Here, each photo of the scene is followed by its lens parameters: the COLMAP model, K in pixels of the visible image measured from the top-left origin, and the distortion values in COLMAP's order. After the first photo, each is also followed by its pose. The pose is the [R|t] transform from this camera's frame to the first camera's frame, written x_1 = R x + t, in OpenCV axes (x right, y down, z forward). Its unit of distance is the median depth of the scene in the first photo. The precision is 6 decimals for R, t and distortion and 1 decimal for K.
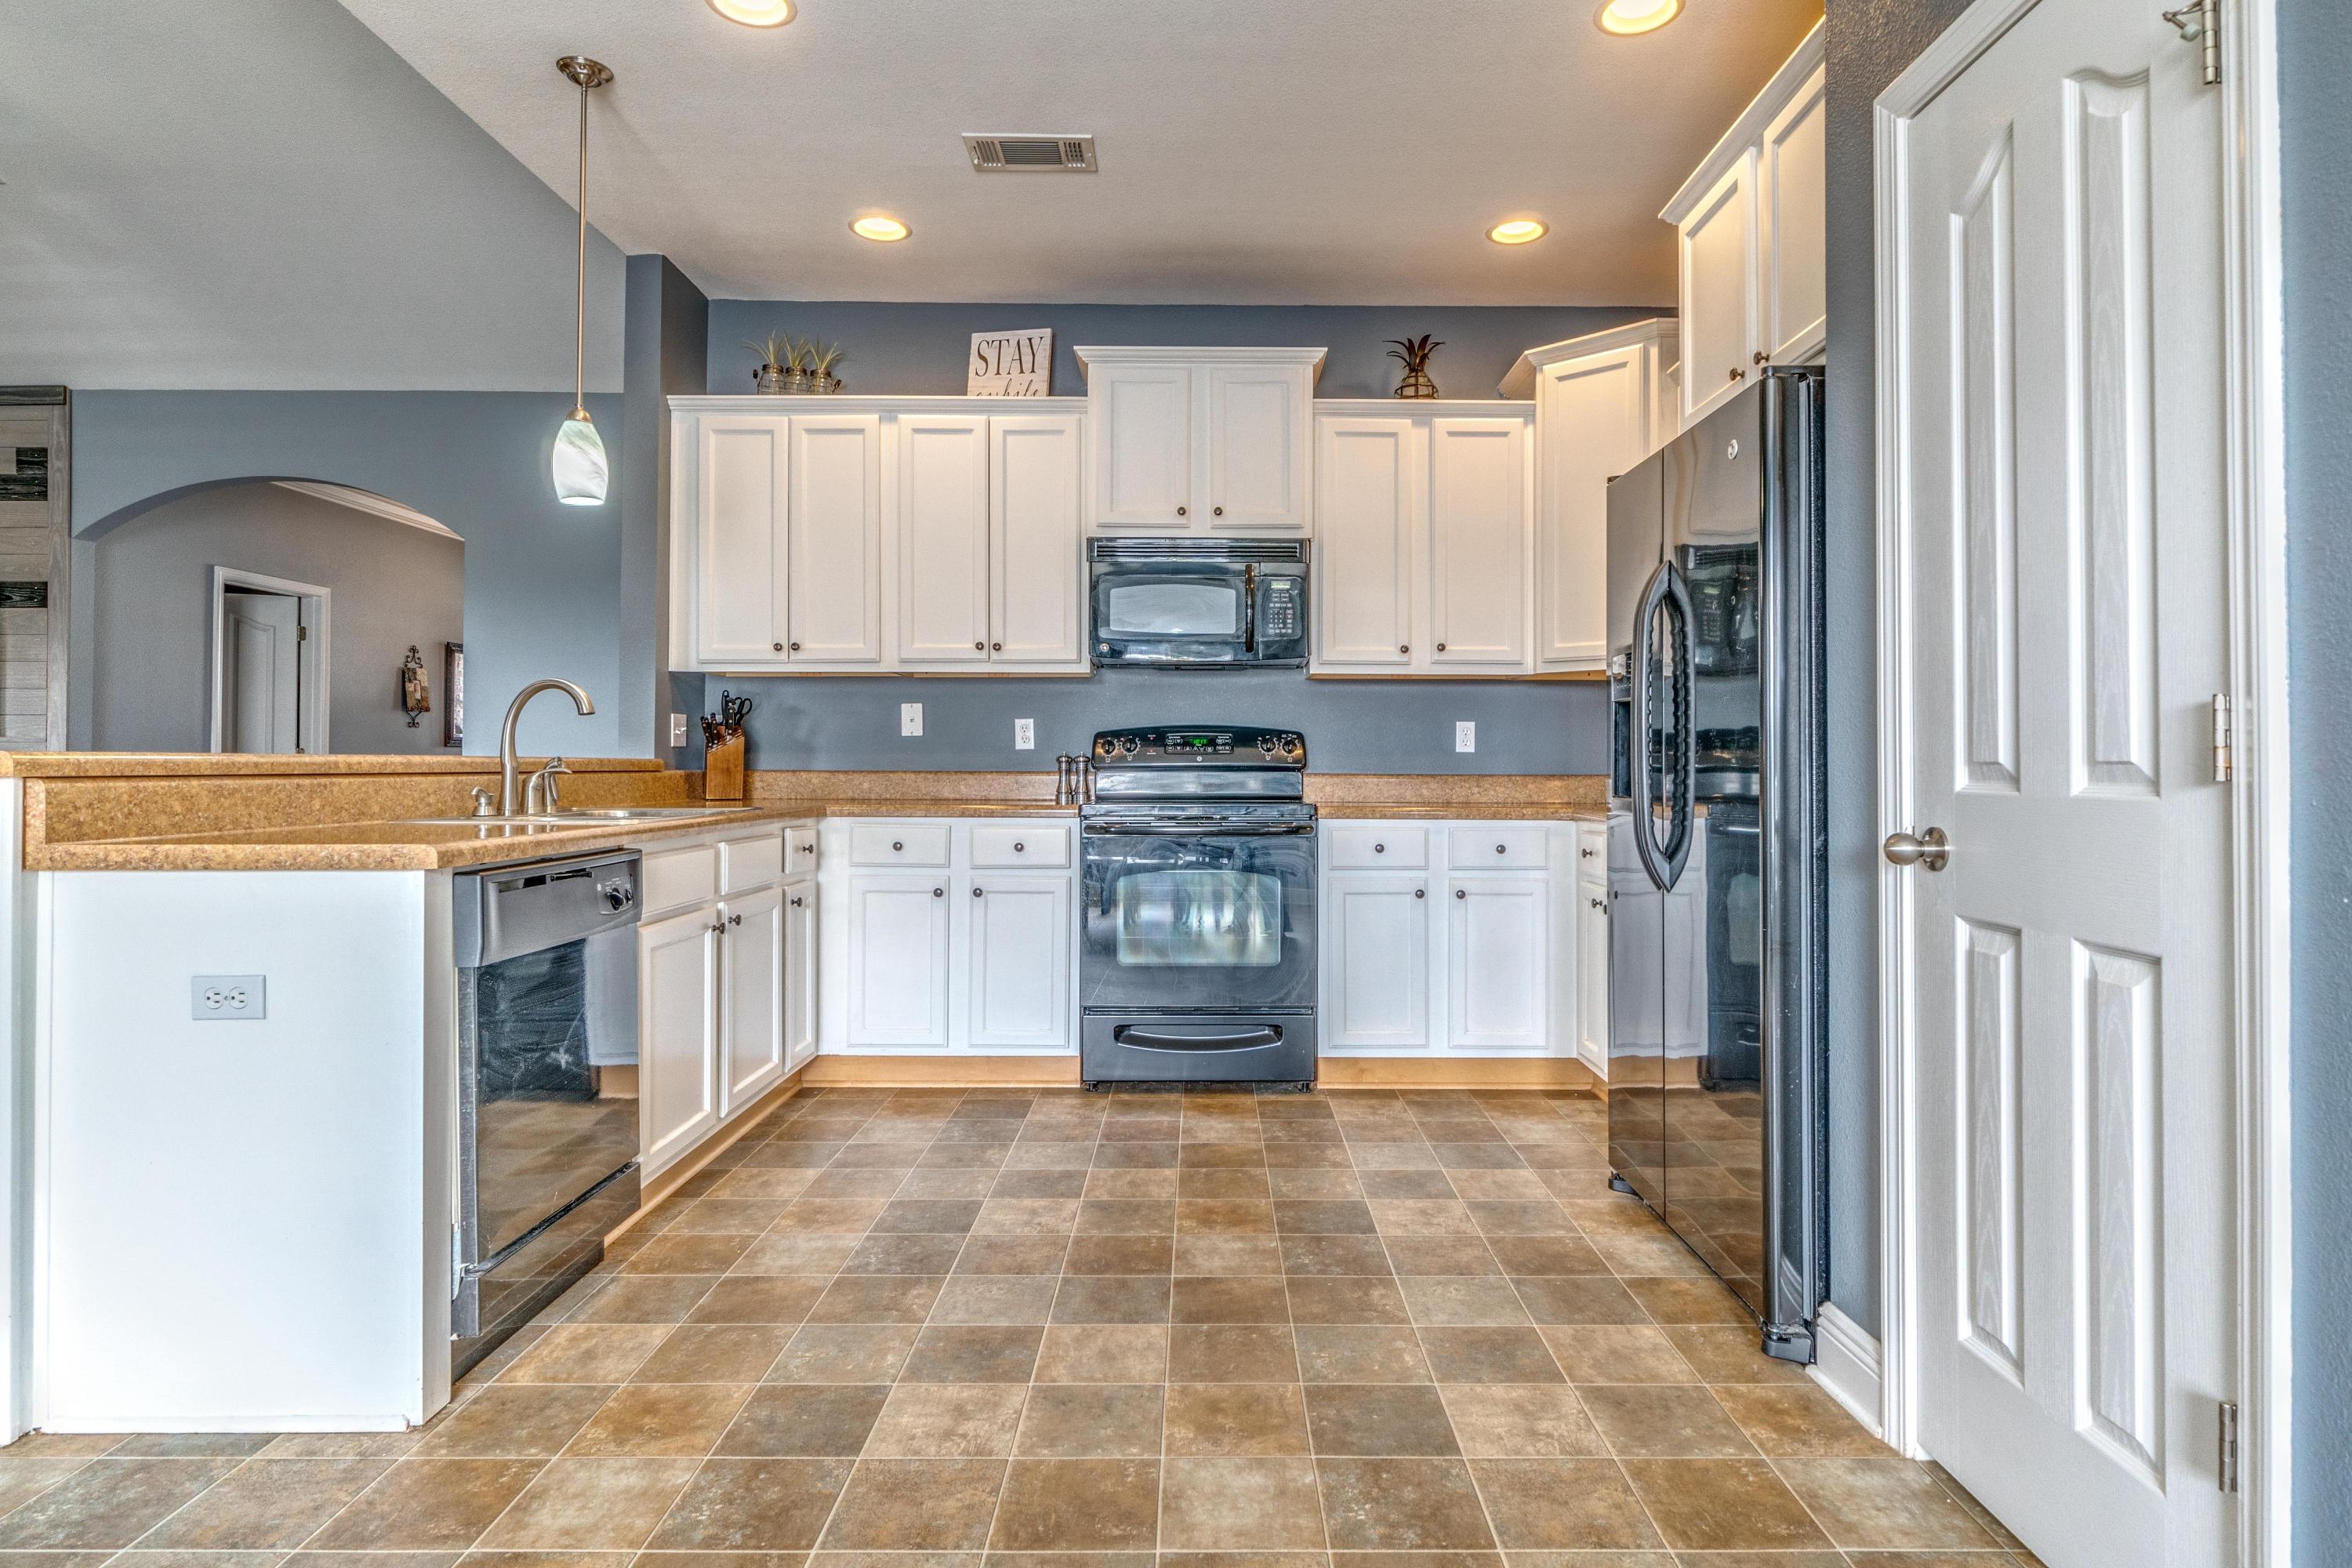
lens RADIAL K [[1218.6, 0, 1211.3], [0, 1218.6, 753.0], [0, 0, 1]] dist [-0.000208, -0.002291]
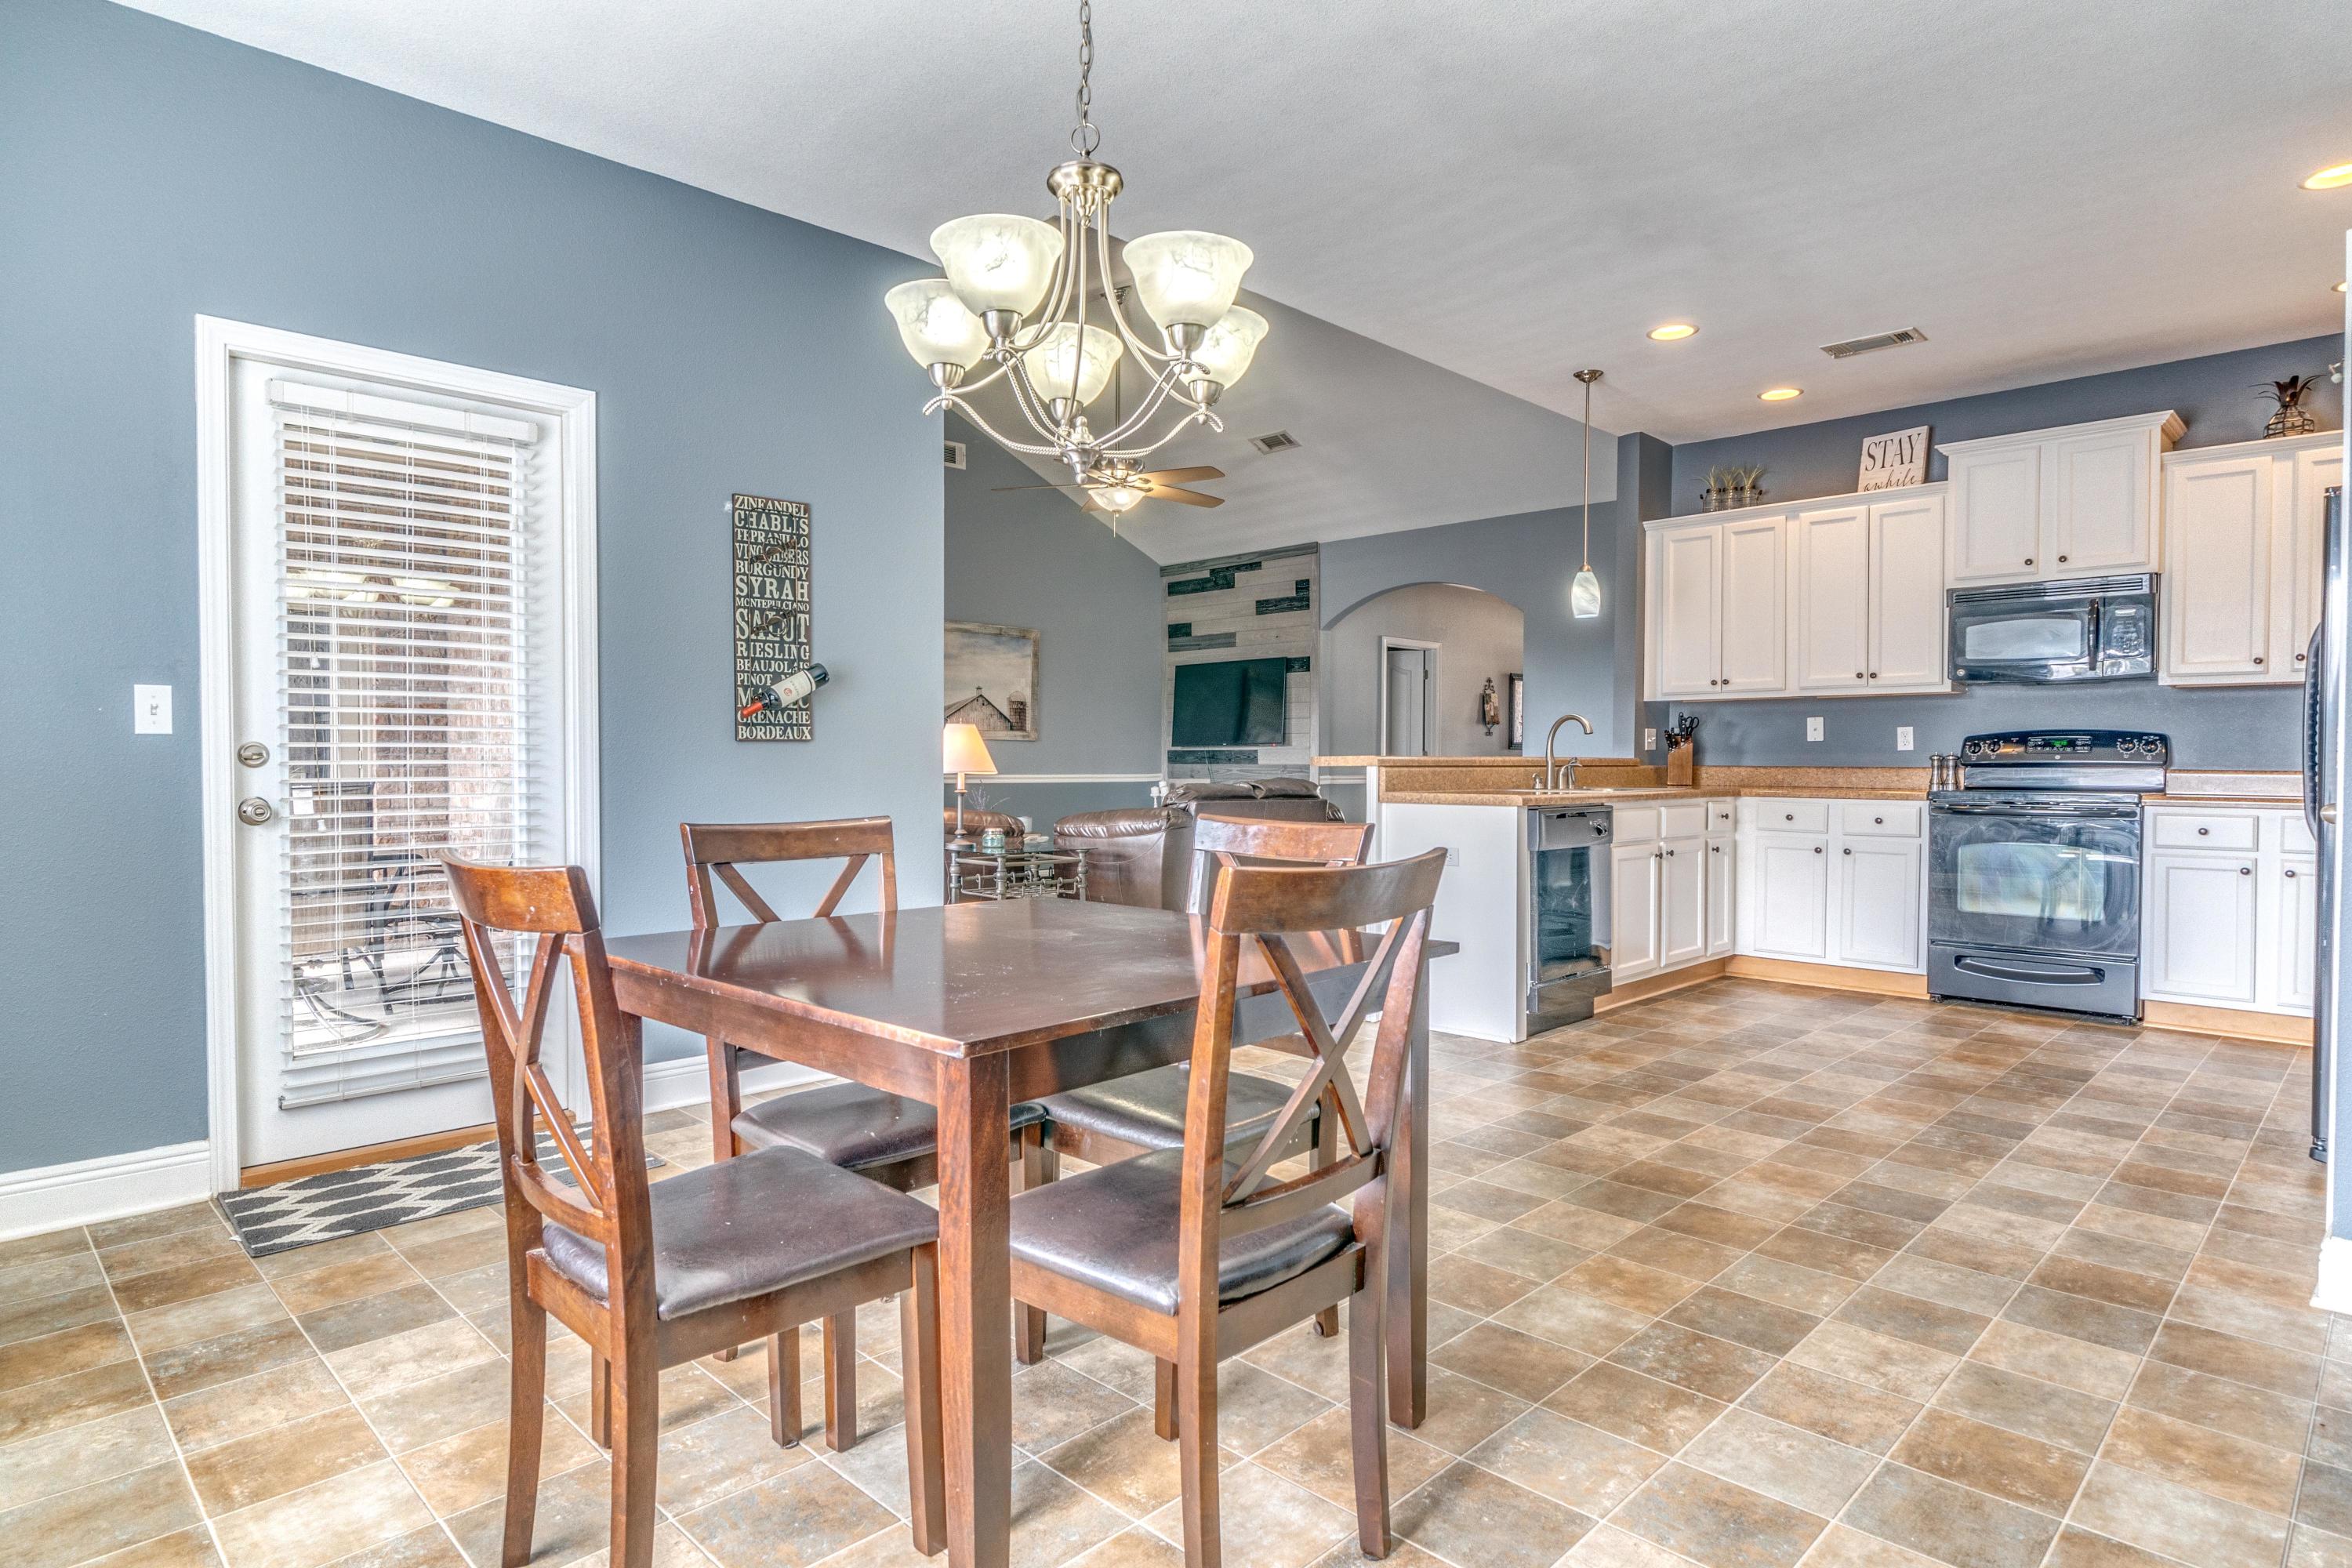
lens RADIAL K [[1250.8, 0, 1181.9], [0, 1250.8, 787.5], [0, 0, 1]] dist [-0.003510, -0.002465]
pose [[0.689606, 0.015030, -0.724029, 0.301329], [0.005683, 0.999641, 0.026165, -0.002735], [0.724163, -0.022158, 0.689273, -0.521284]]
